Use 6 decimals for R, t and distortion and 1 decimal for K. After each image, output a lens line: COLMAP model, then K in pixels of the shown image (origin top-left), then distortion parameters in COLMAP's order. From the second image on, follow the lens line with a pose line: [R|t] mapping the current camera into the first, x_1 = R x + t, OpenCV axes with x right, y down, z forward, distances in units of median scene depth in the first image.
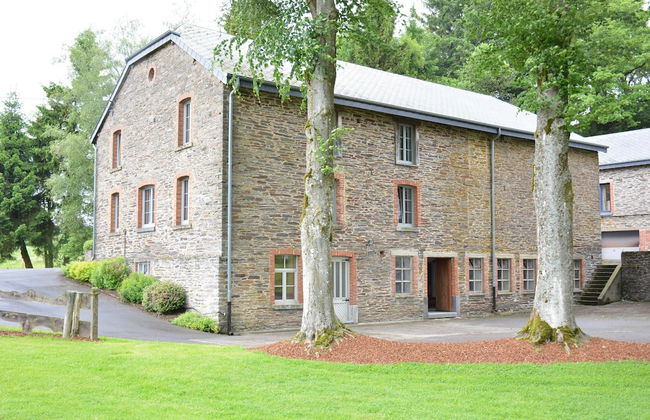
lens RADIAL K [[690.4, 0, 325.0], [0, 690.4, 210.0], [0, 0, 1]] dist [0.001280, -0.001113]
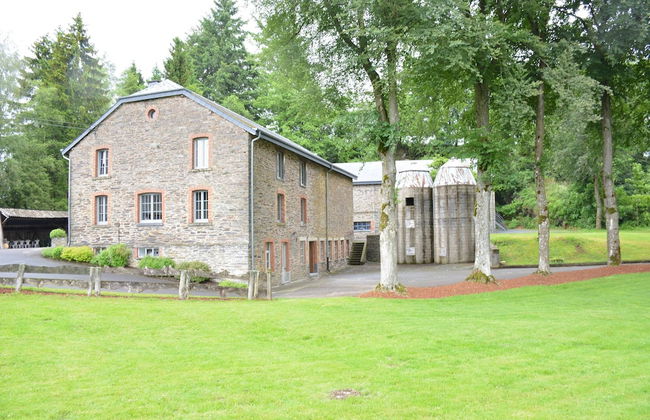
lens RADIAL K [[493.2, 0, 325.0], [0, 493.2, 210.0], [0, 0, 1]] dist [-0.112237, -0.000159]
pose [[0.828792, 0.022031, 0.559123, -0.586071], [-0.035229, 0.999297, 0.012845, -0.029302], [-0.558447, -0.030343, 0.828985, -0.020307]]
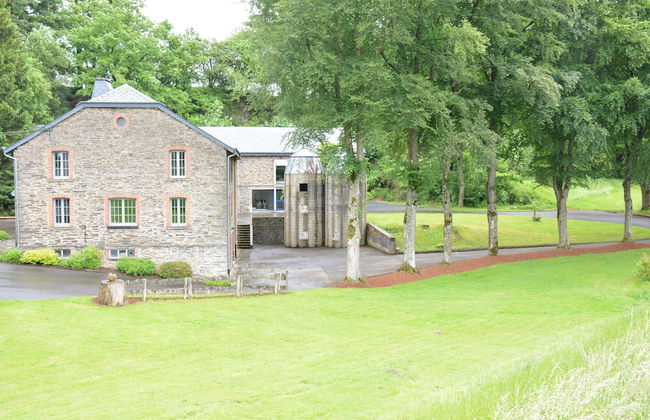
lens RADIAL K [[690.4, 0, 325.0], [0, 690.4, 210.0], [0, 0, 1]] dist [0.001280, -0.001113]
pose [[0.566681, -0.032360, 0.823302, -1.415713], [-0.068149, 0.993964, 0.085976, -0.191361], [-0.821114, -0.104828, 0.561055, -0.231982]]
